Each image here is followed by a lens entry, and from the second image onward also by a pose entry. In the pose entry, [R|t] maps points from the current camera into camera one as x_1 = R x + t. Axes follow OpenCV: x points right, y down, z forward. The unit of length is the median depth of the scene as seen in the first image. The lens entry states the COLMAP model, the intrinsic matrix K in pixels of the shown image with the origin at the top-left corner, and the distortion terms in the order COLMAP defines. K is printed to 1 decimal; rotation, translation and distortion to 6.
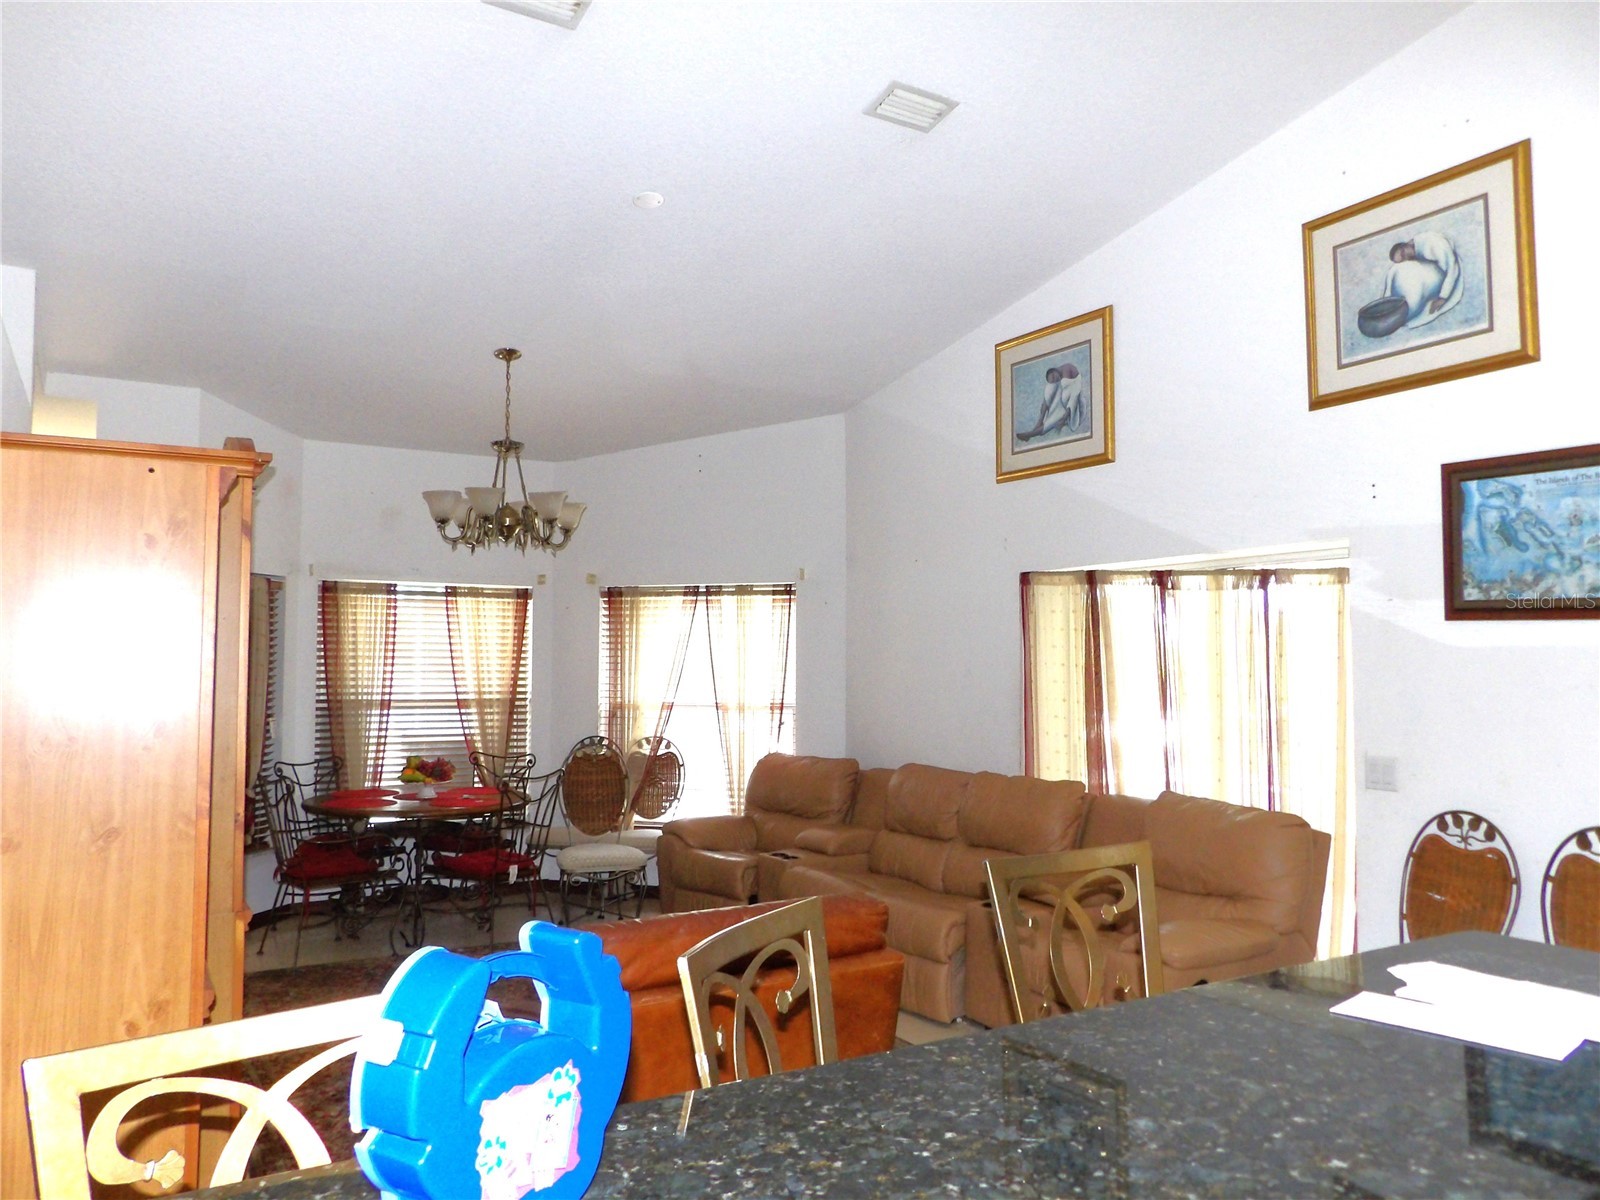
lens RADIAL K [[1144.9, 0, 792.3], [0, 1144.9, 593.9], [0, 0, 1]] dist [-0.022814, 0.031041]
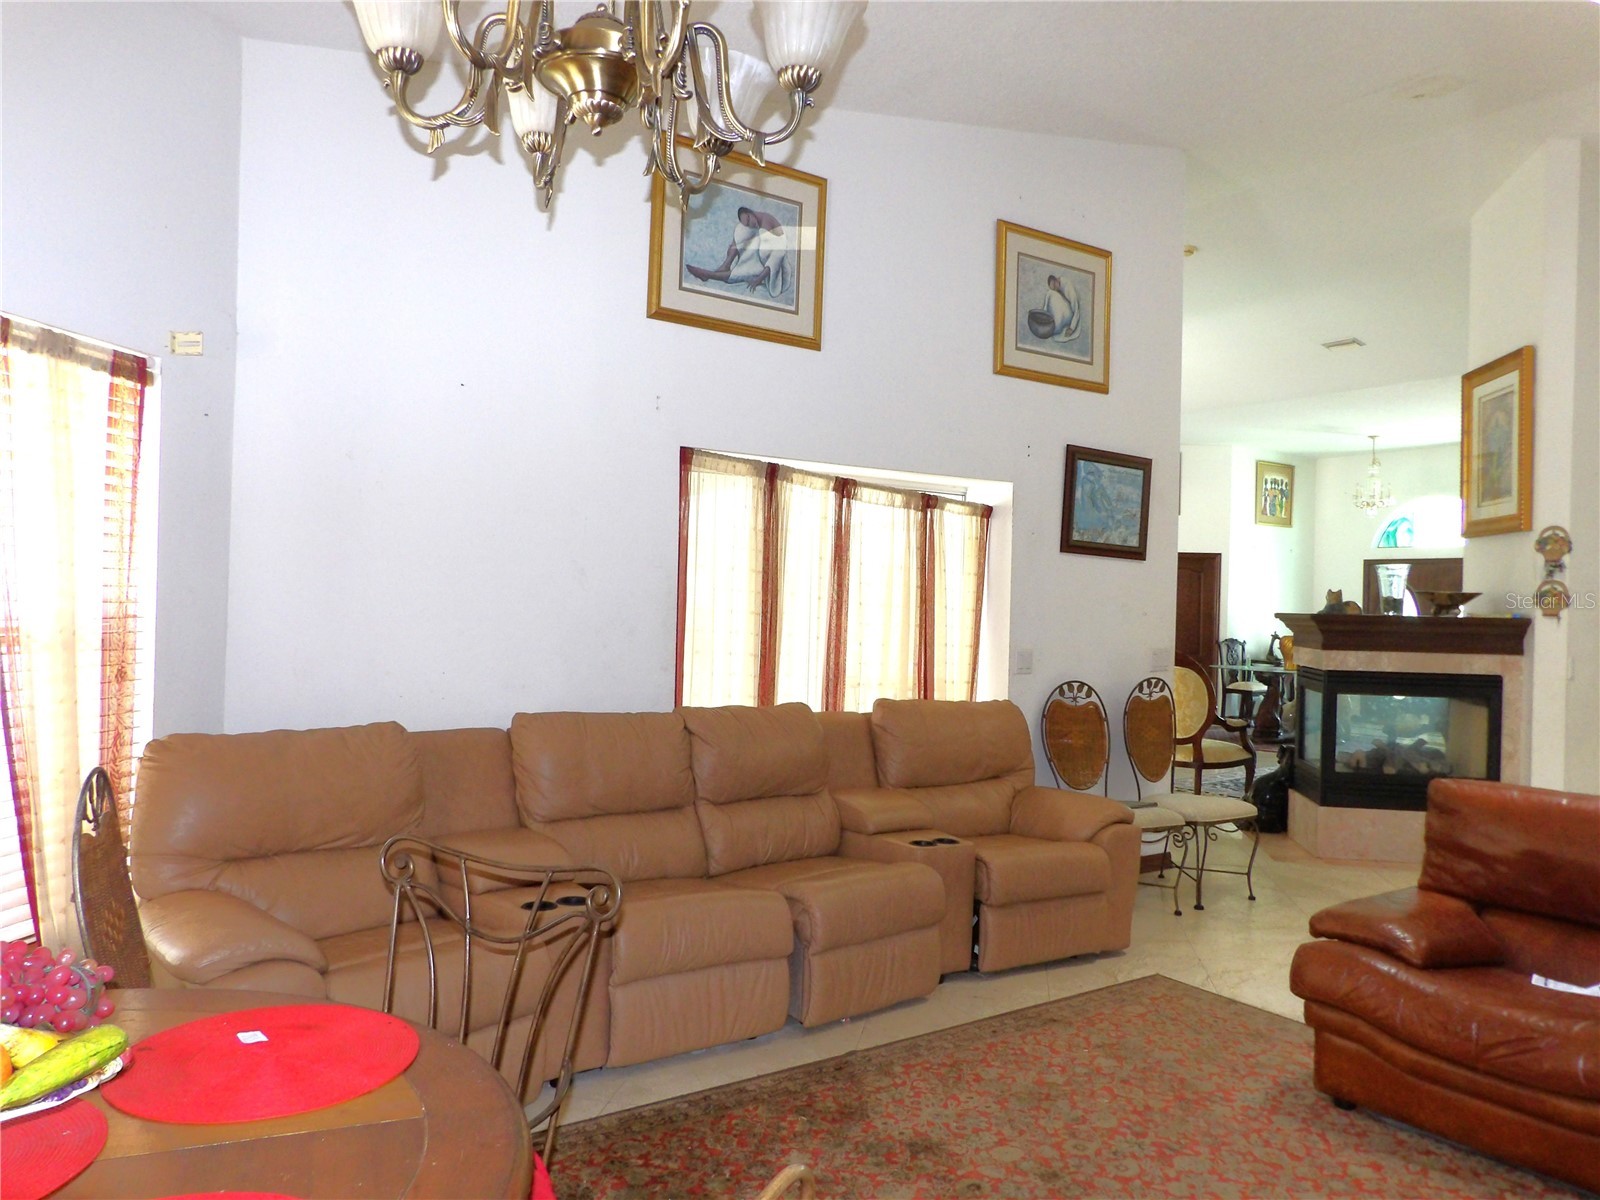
lens RADIAL K [[1144.9, 0, 783.3], [0, 1144.9, 595.0], [0, 0, 1]] dist [-0.022814, 0.031041]
pose [[-0.080063, 0.002928, 0.996785, -0.651343], [-0.084559, 0.996371, -0.009719, 0.093469], [-0.993197, -0.085066, -0.079525, 1.122445]]
